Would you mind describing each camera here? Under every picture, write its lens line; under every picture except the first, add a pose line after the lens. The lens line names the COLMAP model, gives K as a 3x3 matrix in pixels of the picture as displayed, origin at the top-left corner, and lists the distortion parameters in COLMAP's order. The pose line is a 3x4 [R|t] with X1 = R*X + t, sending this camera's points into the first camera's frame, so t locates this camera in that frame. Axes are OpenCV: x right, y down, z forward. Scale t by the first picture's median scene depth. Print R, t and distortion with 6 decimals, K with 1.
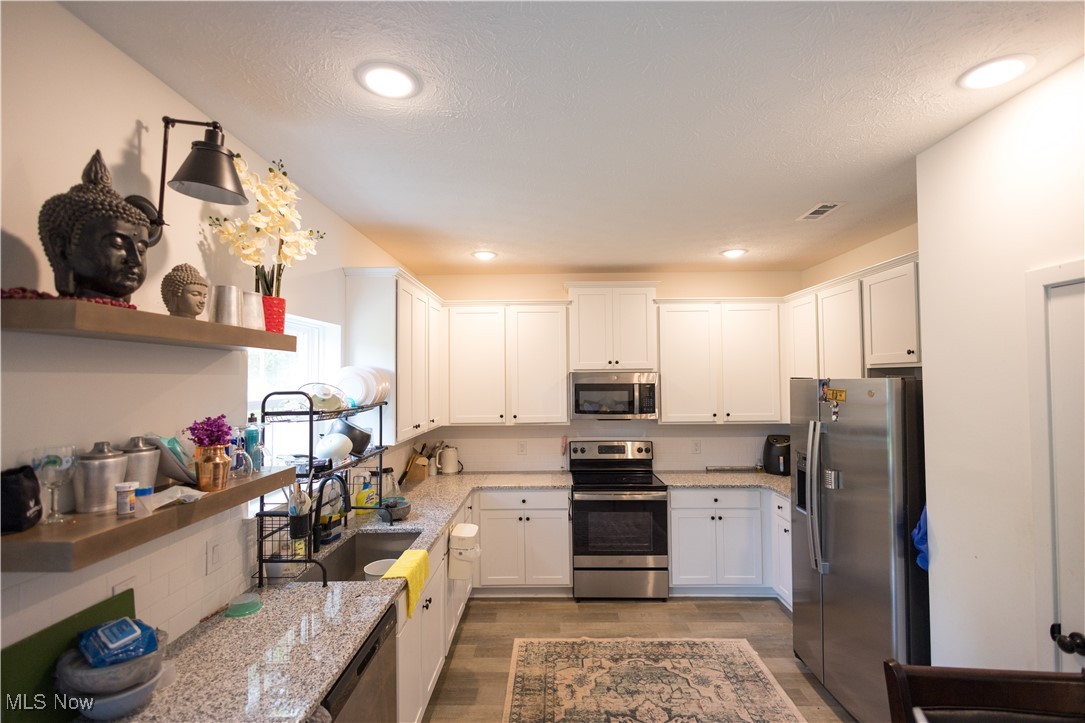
lens RADIAL K [[492.7, 0, 548.3], [0, 492.7, 362.9], [0, 0, 1]] dist [0.003804, -0.000266]
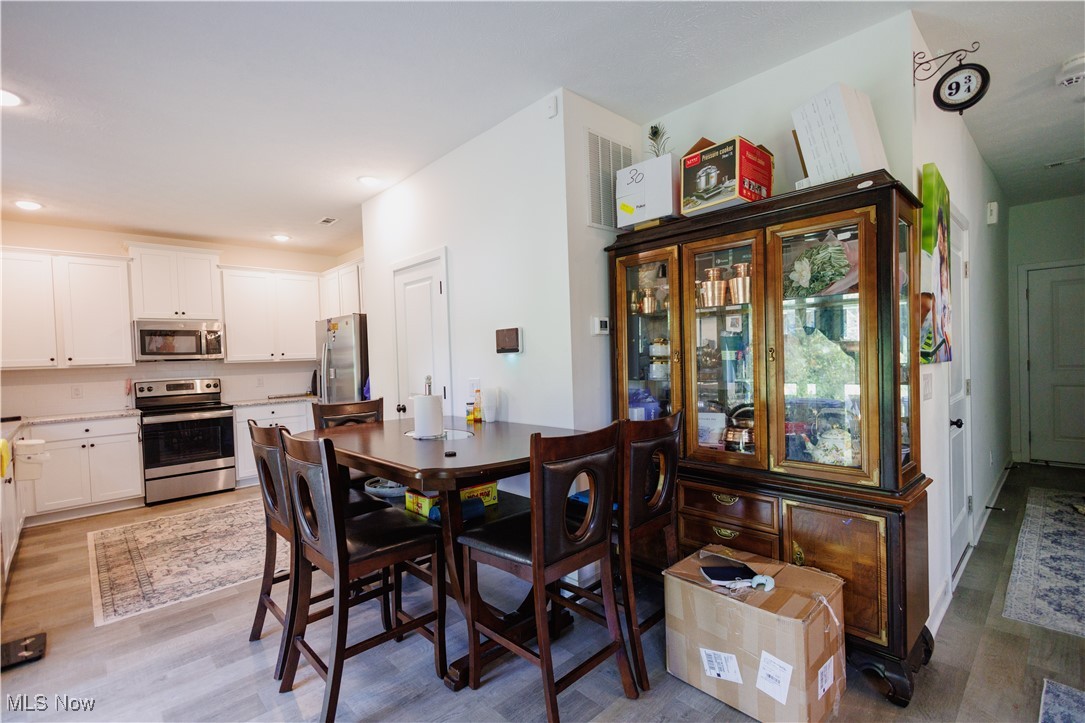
lens RADIAL K [[493.3, 0, 542.5], [0, 493.3, 361.5], [0, 0, 1]] dist [0.002443, -0.000296]
pose [[0.718079, -0.028377, 0.695383, -0.085302], [0.008968, 0.999463, 0.031524, 0.097740], [-0.695904, -0.016401, 0.717948, -0.558538]]
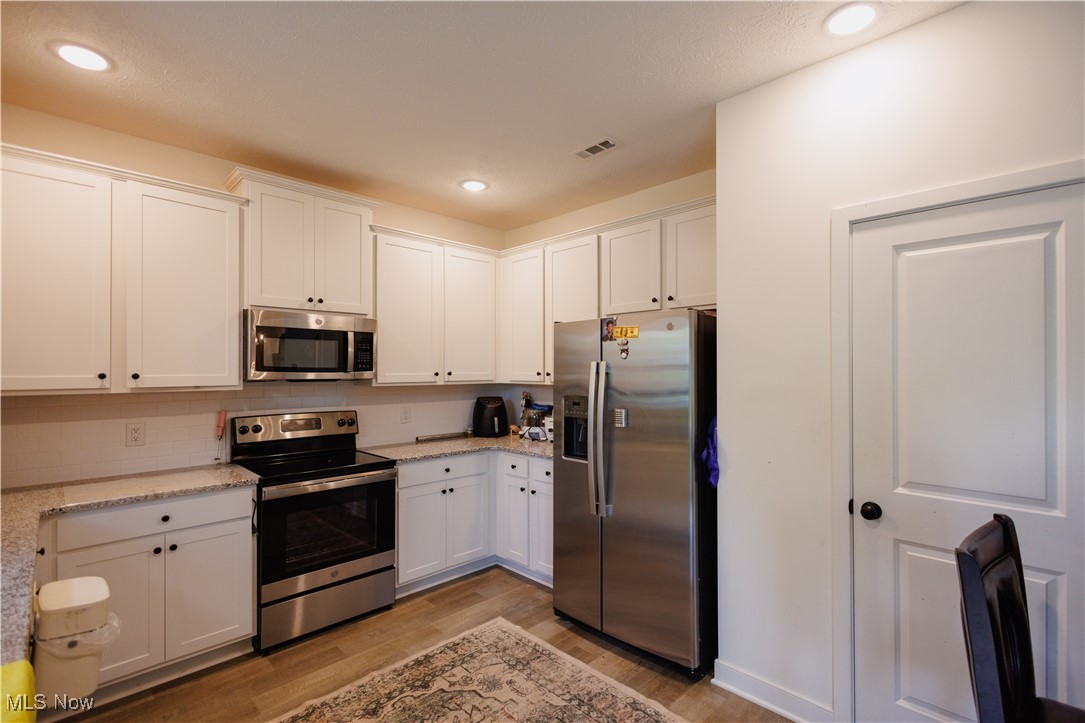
lens RADIAL K [[492.7, 0, 548.3], [0, 492.7, 362.9], [0, 0, 1]] dist [0.003804, -0.000266]
pose [[0.700658, 0.016733, 0.713301, -0.154562], [-0.026349, 0.999650, 0.002432, 0.087500], [-0.713010, -0.020498, 0.700854, 0.286081]]
